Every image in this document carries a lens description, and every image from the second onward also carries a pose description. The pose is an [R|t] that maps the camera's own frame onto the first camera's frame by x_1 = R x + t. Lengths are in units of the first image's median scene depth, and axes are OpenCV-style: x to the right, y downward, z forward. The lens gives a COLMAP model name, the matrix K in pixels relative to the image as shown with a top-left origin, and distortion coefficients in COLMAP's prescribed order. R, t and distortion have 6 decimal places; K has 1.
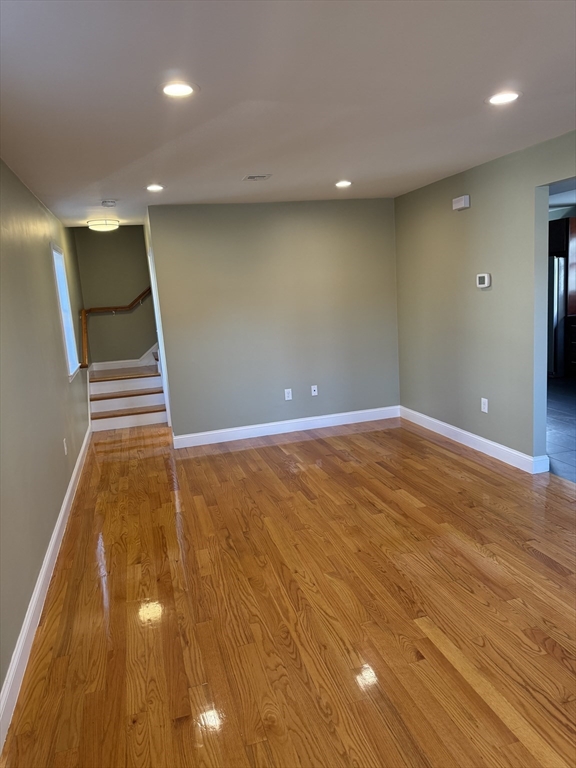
lens RADIAL K [[545.6, 0, 286.4], [0, 545.6, 382.4], [0, 0, 1]] dist [0.052027, -0.042392]
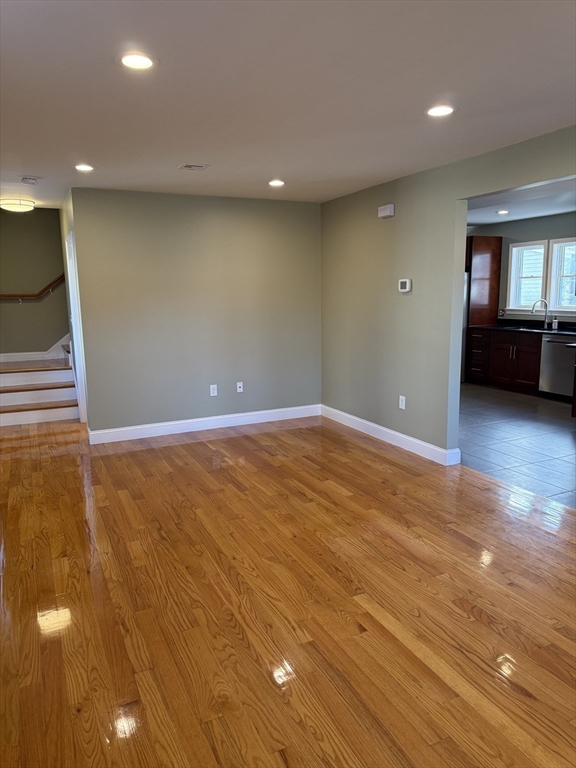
lens RADIAL K [[545.6, 0, 290.5], [0, 545.6, 380.7], [0, 0, 1]] dist [0.052027, -0.042392]
pose [[0.983662, 0.026483, 0.178066, -0.058848], [-0.023568, 0.999552, -0.018463, 0.032502], [-0.178475, 0.013964, 0.983845, -0.004353]]
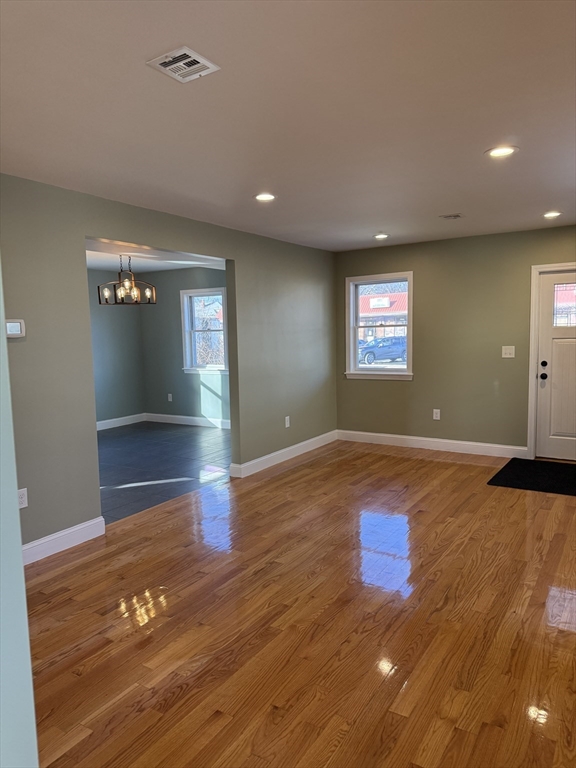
lens RADIAL K [[545.6, 0, 284.5], [0, 545.6, 381.5], [0, 0, 1]] dist [0.052027, -0.042392]
pose [[-0.660726, 0.007082, 0.750593, -0.565607], [0.195241, 0.967159, 0.162740, -0.215235], [-0.724791, 0.254074, -0.640410, 1.589883]]
